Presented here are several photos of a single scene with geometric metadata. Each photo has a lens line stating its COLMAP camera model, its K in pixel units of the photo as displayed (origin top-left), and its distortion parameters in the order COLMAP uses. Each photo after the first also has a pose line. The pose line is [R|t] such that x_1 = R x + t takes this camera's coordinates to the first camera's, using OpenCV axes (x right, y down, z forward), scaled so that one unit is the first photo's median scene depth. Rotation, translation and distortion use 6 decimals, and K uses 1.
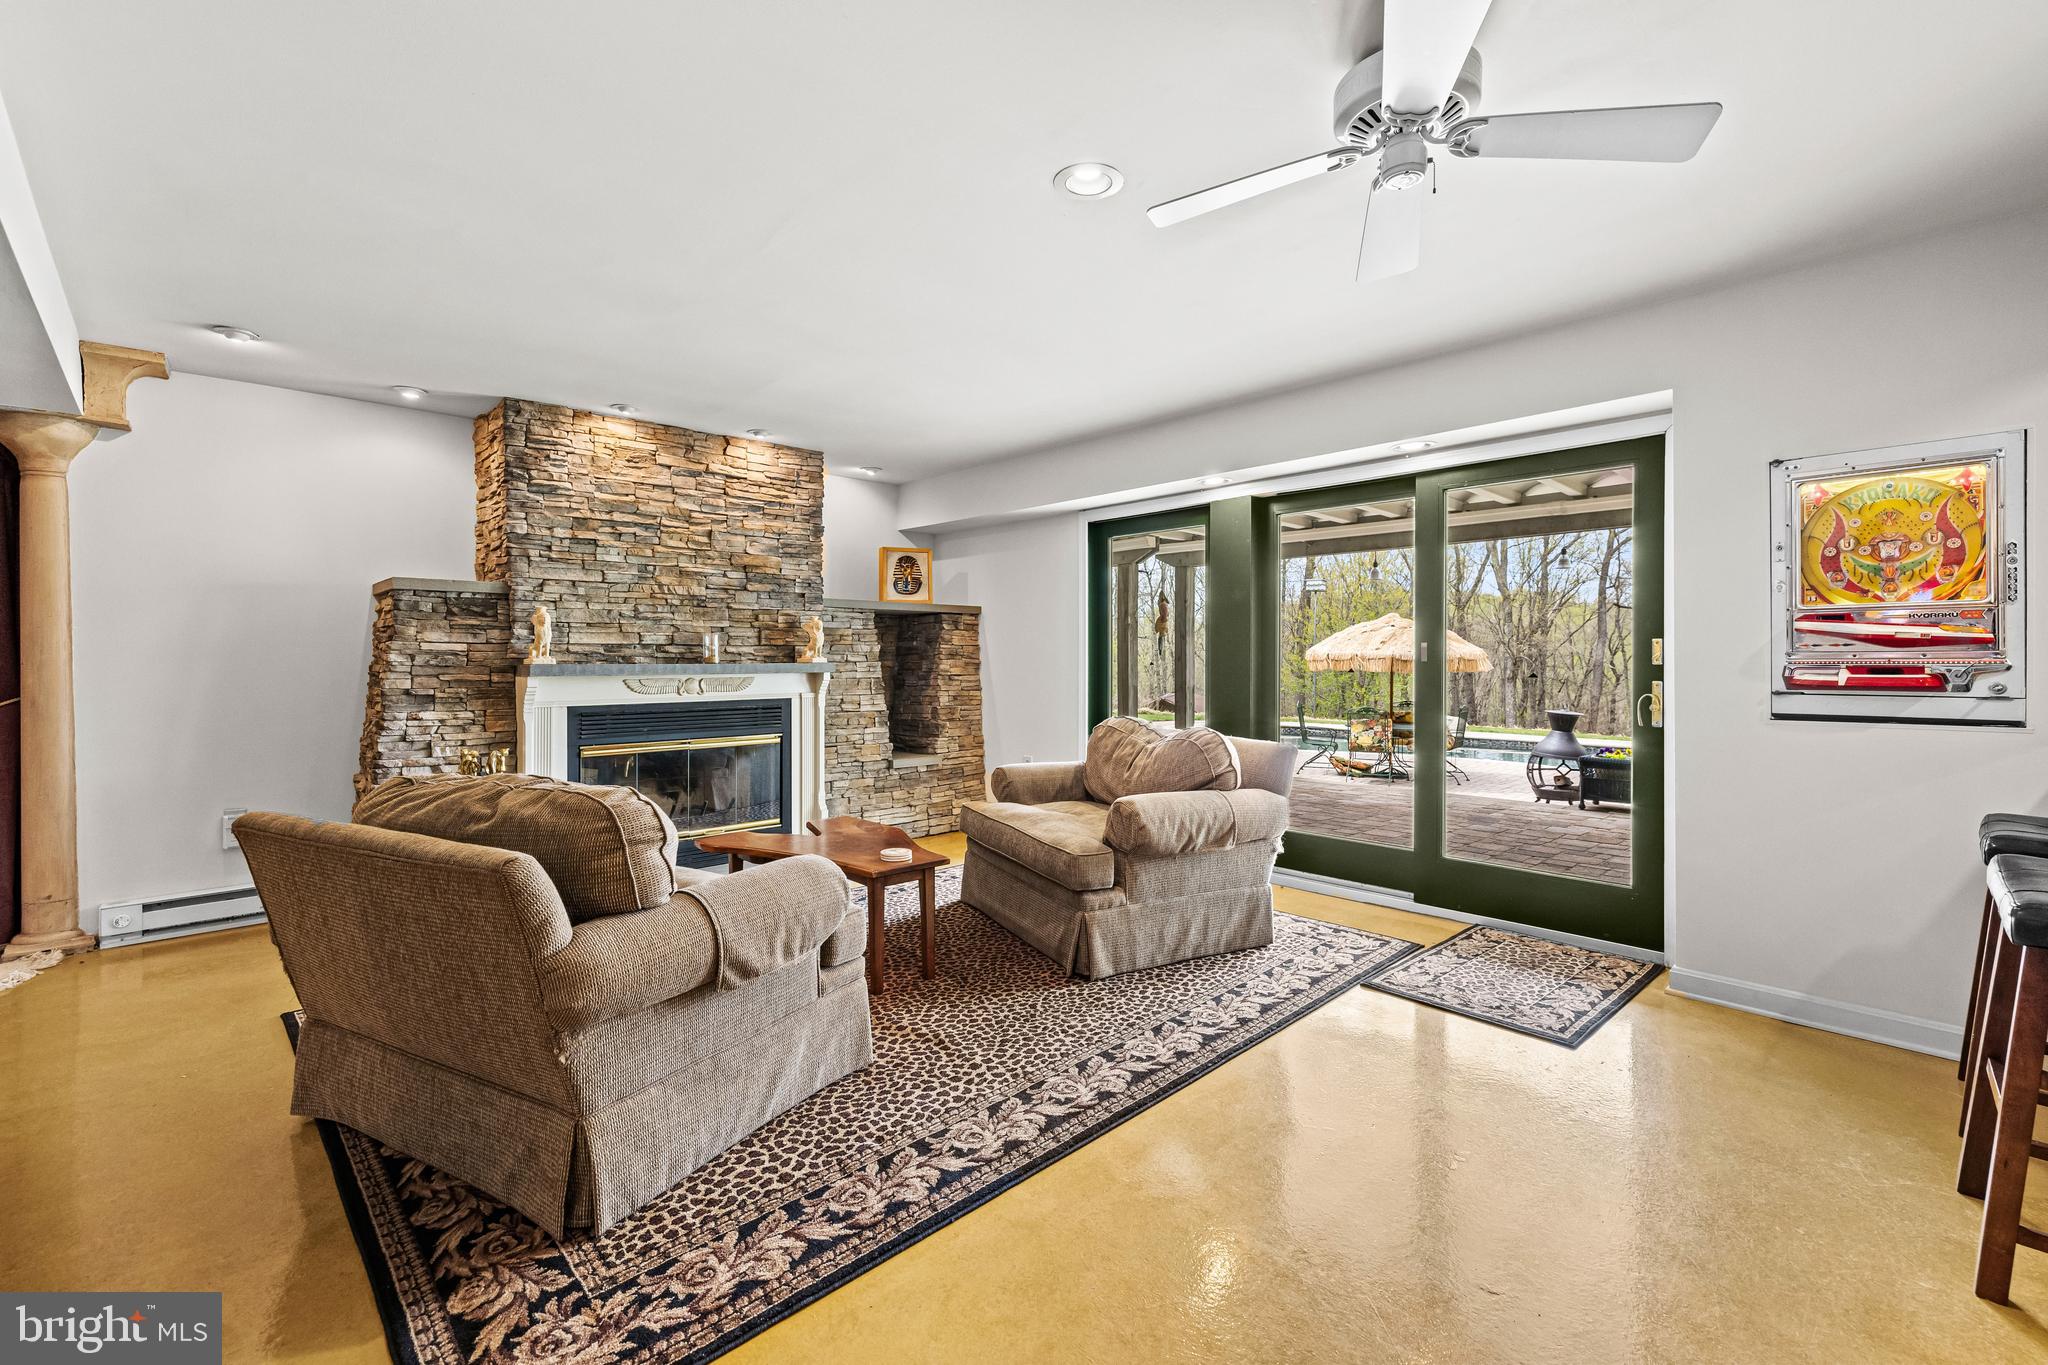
lens RADIAL K [[866.2, 0, 1022.3], [0, 866.2, 665.3], [0, 0, 1]] dist [-0.000761, 0.000473]
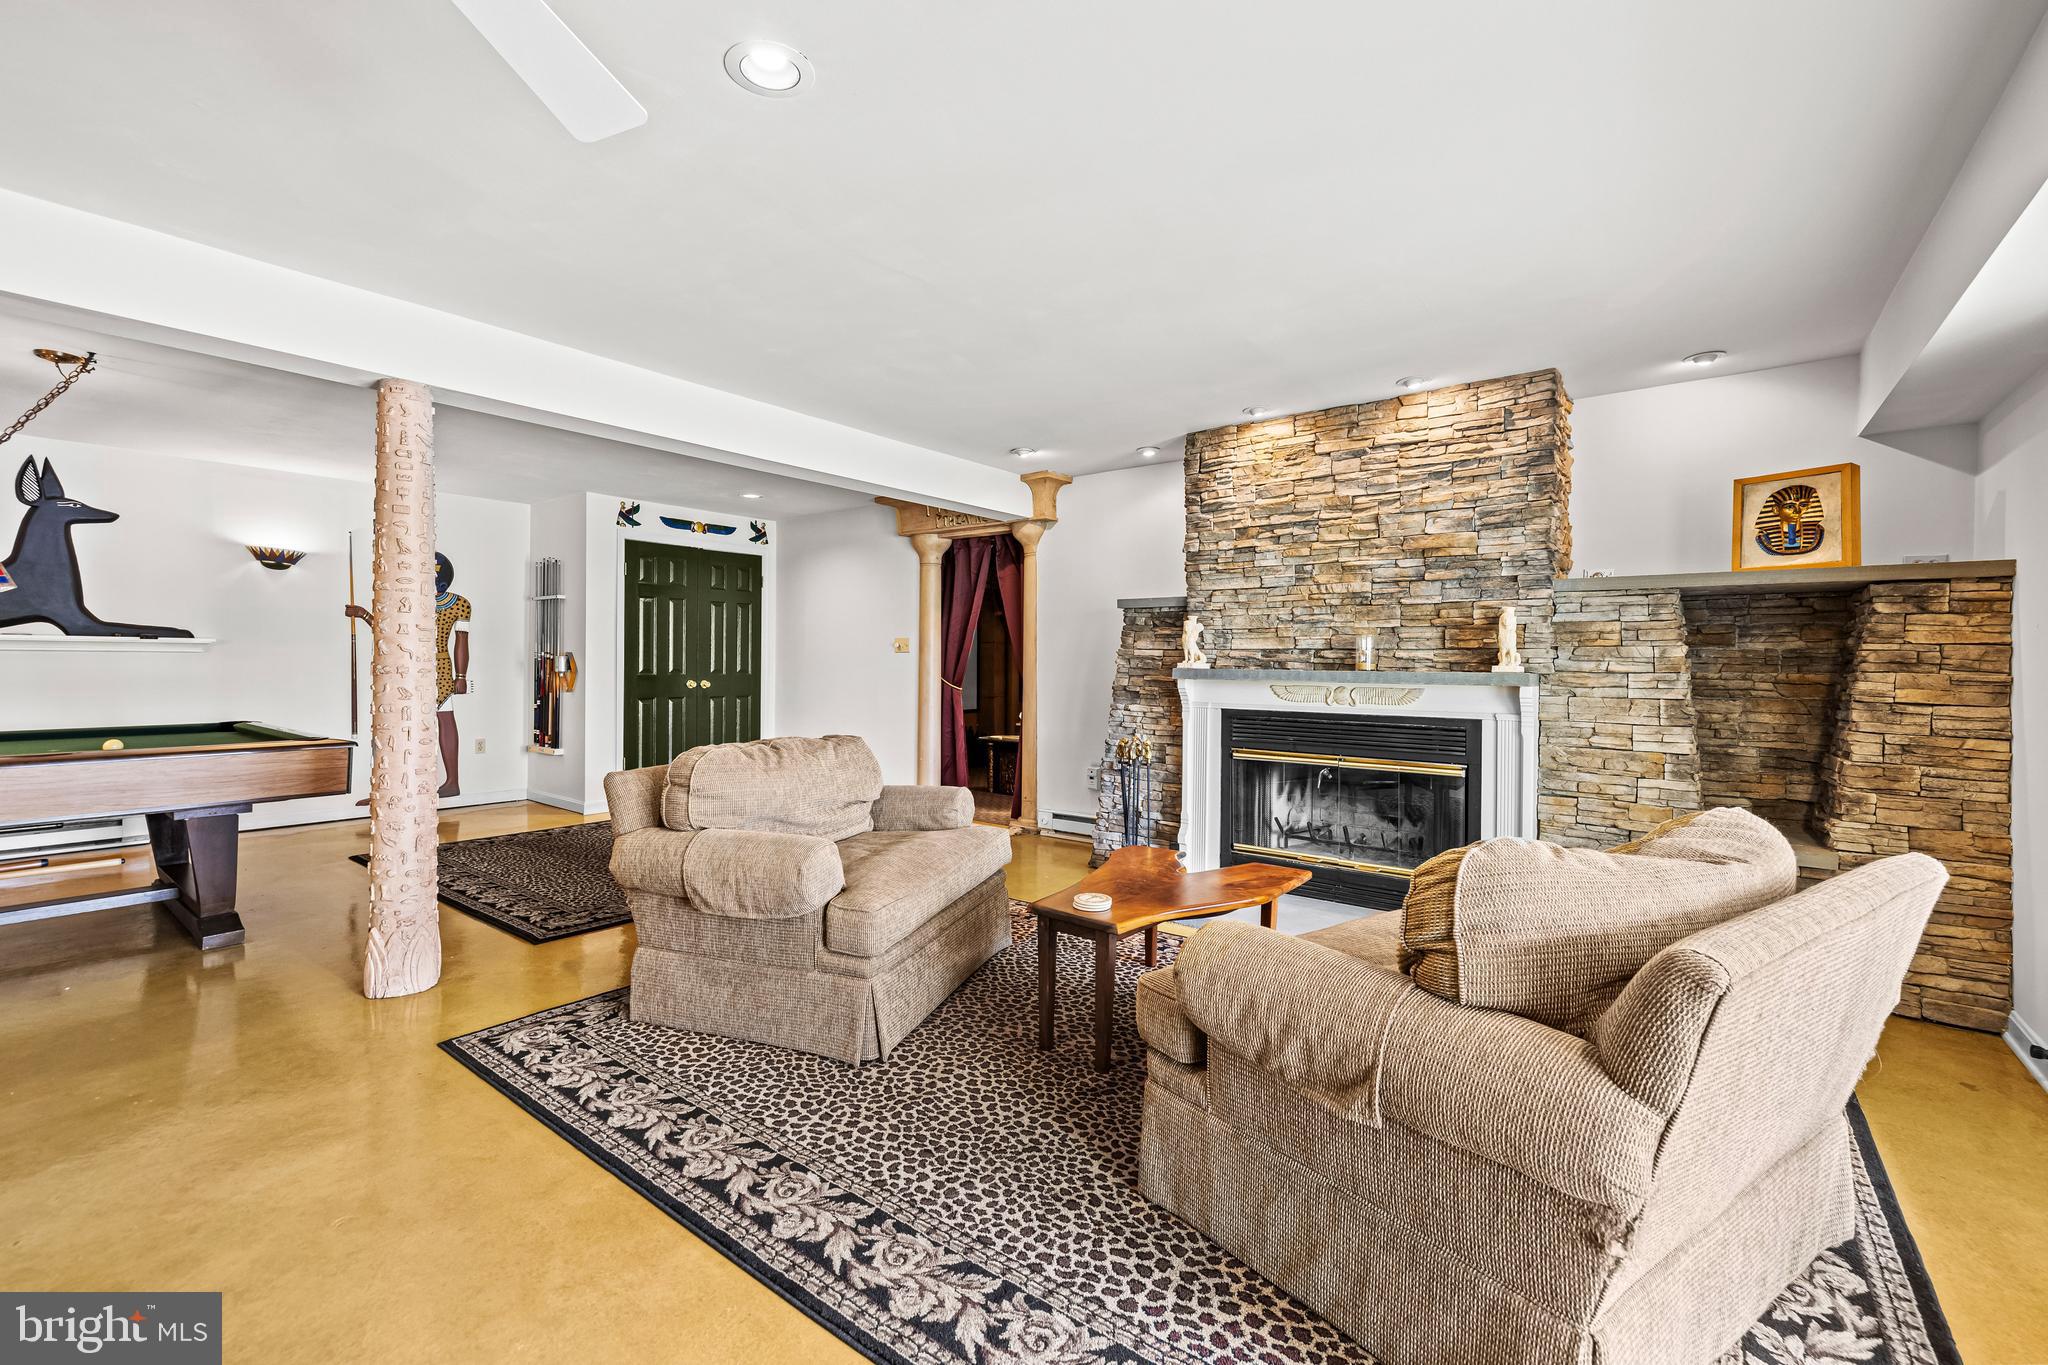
lens RADIAL K [[866.2, 0, 1023.5], [0, 866.2, 668.2], [0, 0, 1]] dist [-0.000761, 0.000473]
pose [[0.151106, 0.011913, -0.988446, 0.501967], [-0.017303, 0.999806, 0.009405, -0.007747], [0.988366, 0.015682, 0.151283, 0.617302]]
